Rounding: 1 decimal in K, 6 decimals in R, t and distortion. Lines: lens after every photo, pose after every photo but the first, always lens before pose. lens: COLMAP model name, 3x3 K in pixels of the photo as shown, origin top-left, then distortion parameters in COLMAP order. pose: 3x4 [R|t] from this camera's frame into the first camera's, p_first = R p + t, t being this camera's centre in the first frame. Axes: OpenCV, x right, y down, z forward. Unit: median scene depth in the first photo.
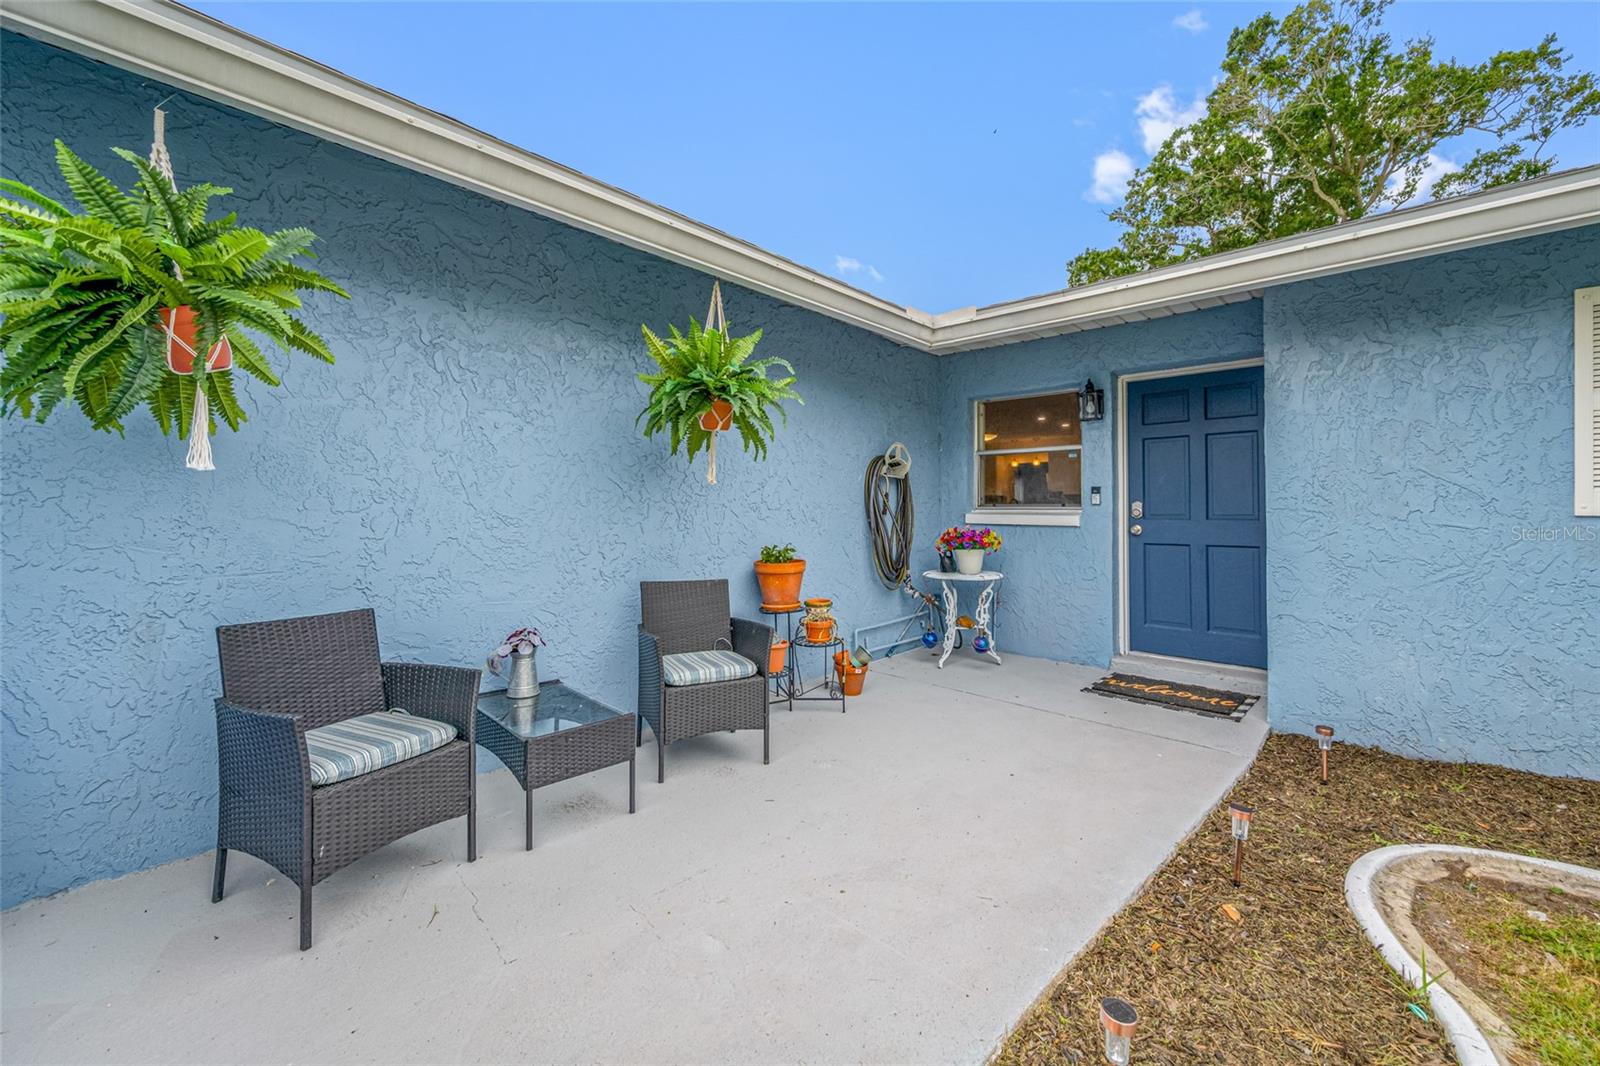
lens RADIAL K [[642.4, 0, 801.6], [0, 642.4, 499.3], [0, 0, 1]] dist [-0.001456, -0.000068]
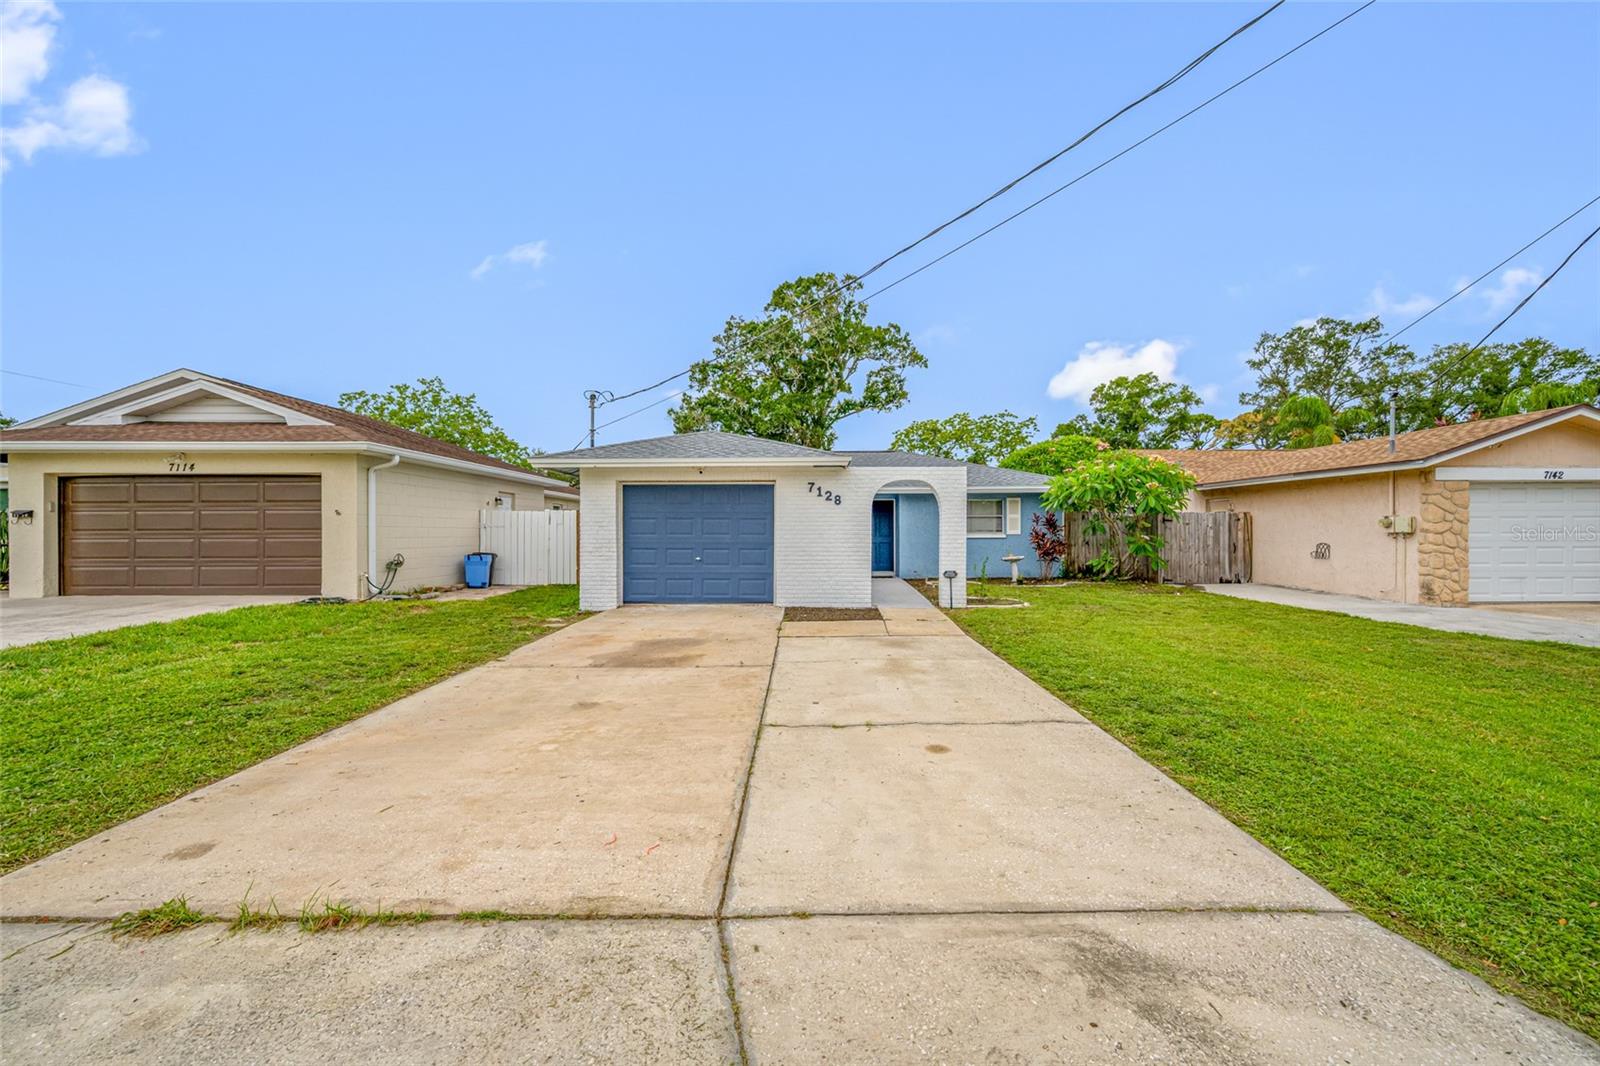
lens RADIAL K [[624.3, 0, 801.1], [0, 624.3, 532.8], [0, 0, 1]] dist [-0.000119, -0.000228]
pose [[0.737398, -0.010130, 0.675382, -2.259266], [-0.004796, 0.999784, 0.020233, -0.064891], [-0.675441, -0.018159, 0.737190, -1.484792]]
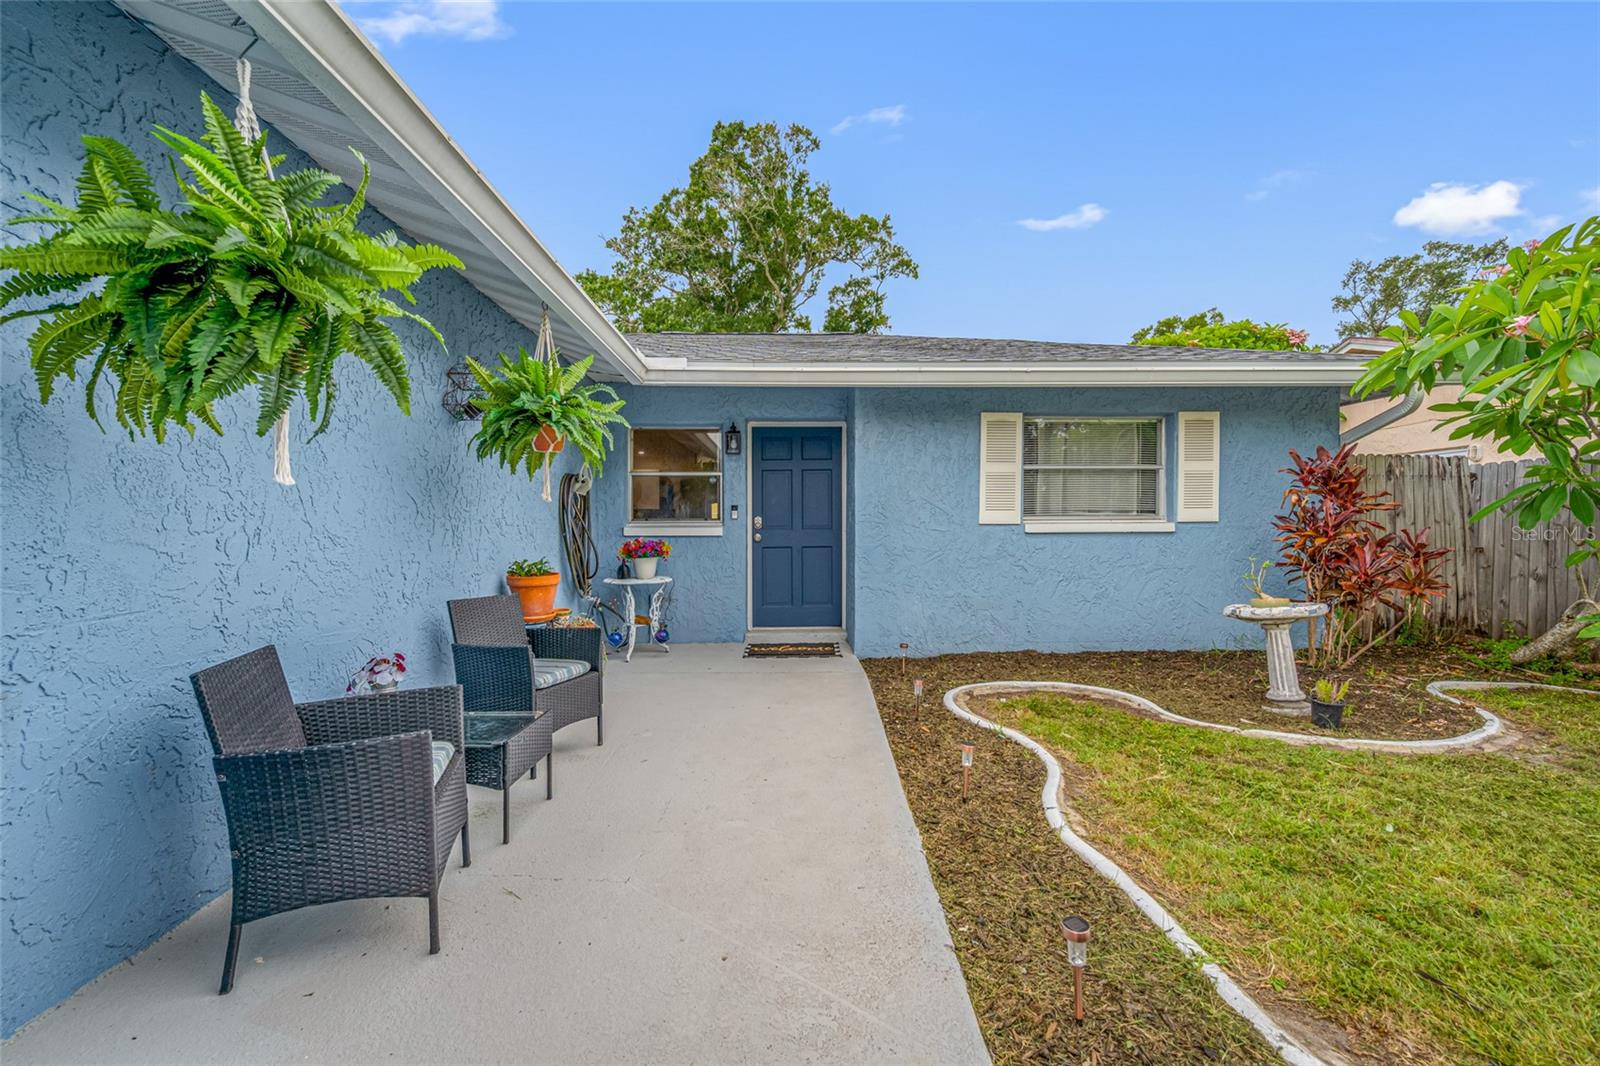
lens RADIAL K [[662.6, 0, 806.9], [0, 662.6, 536.2], [0, 0, 1]] dist [0.001895, 0.000135]
pose [[0.707368, -0.021857, 0.706508, -0.389952], [-0.003323, 0.999408, 0.034246, -0.003178], [-0.706838, -0.026572, 0.706876, -0.058387]]
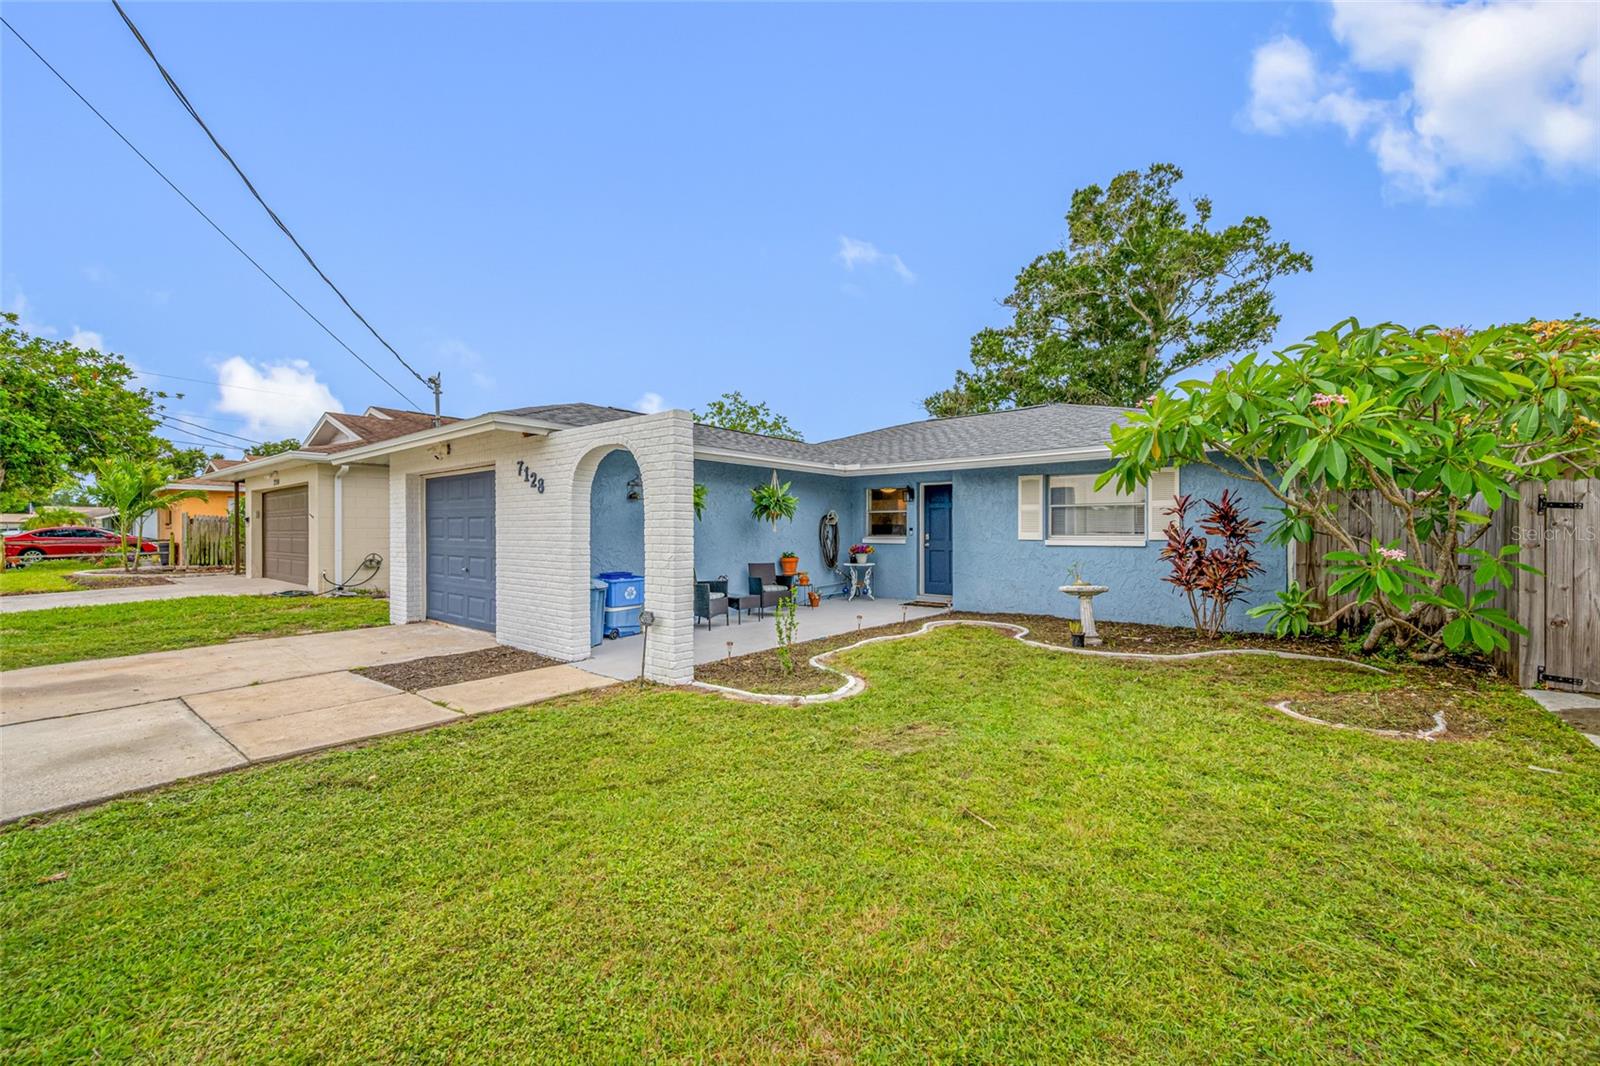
lens RADIAL K [[629.0, 0, 800.0], [0, 629.0, 533.0], [0, 0, 1]] dist [-0.001479, -0.000079]
pose [[0.997056, -0.008963, 0.076152, -0.158254], [0.007255, 0.999716, 0.022685, -0.058260], [-0.076333, -0.022066, 0.996838, -1.400523]]
